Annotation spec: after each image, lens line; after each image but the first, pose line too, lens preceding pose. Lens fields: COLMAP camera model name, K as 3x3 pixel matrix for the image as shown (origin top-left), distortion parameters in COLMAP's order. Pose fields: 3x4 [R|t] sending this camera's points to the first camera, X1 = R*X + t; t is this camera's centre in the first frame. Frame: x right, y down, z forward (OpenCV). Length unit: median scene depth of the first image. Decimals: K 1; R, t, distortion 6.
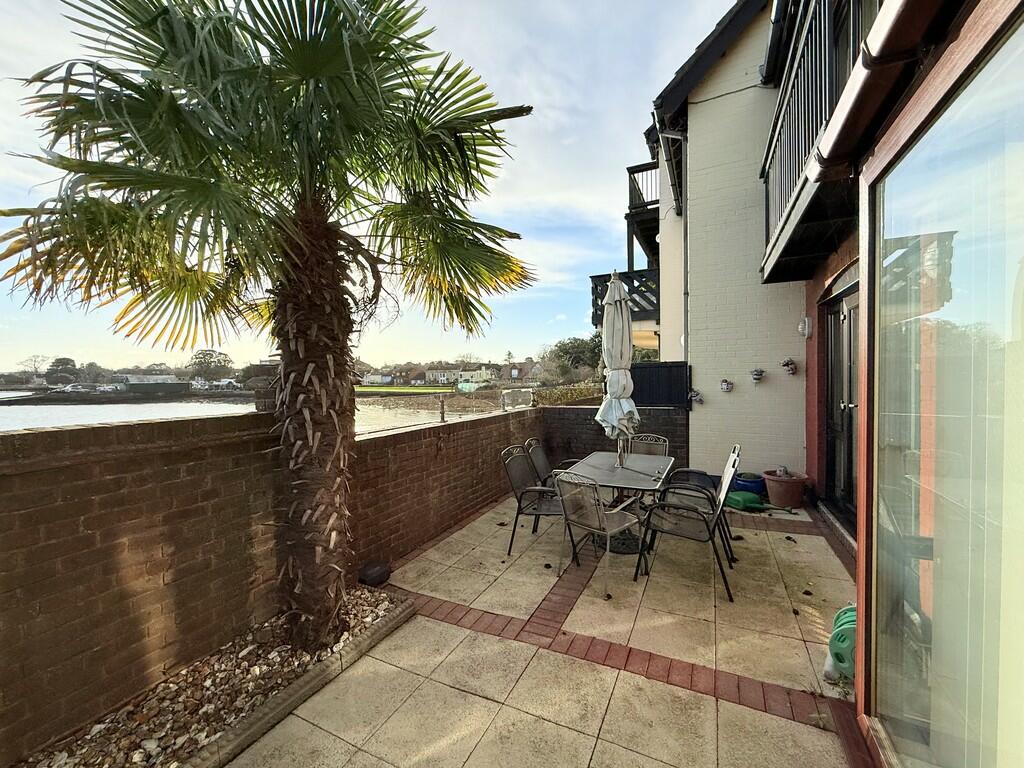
lens RADIAL K [[404.5, 0, 511.2], [0, 404.5, 385.0], [0, 0, 1]] dist [-0.003309, -0.000233]
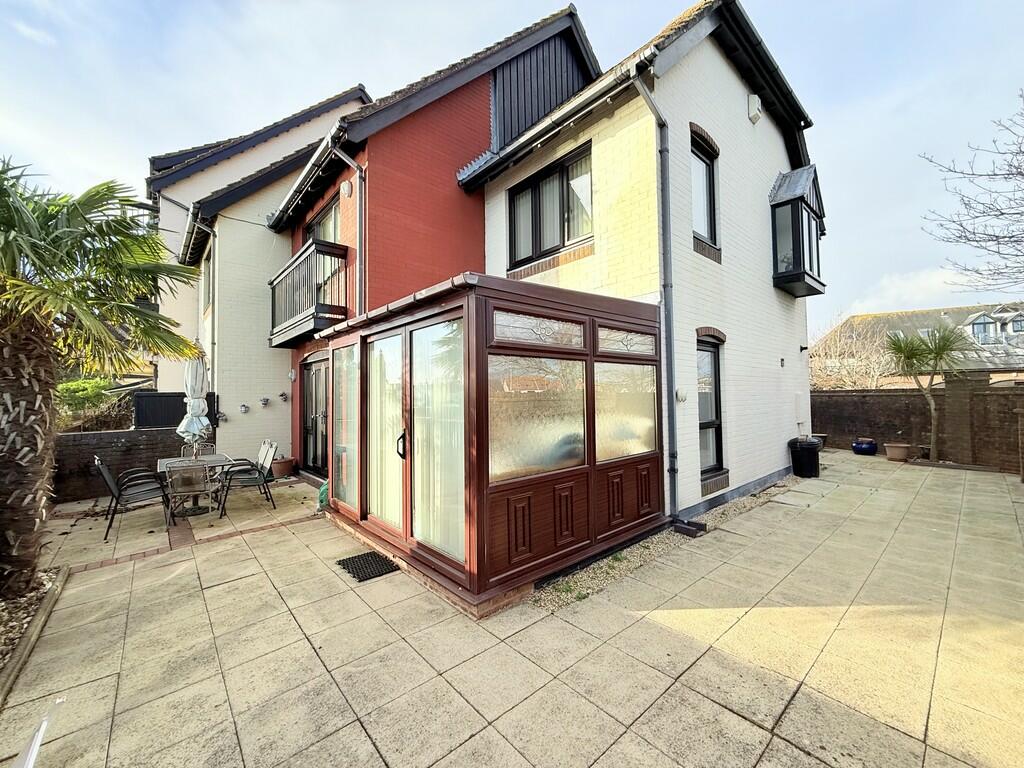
lens RADIAL K [[404.5, 0, 510.6], [0, 404.5, 382.3], [0, 0, 1]] dist [-0.003309, -0.000233]
pose [[0.367794, 0.040768, 0.929013, -0.546087], [0.027248, 0.998137, -0.054589, 0.012637], [-0.929508, 0.045392, 0.365998, -0.523890]]
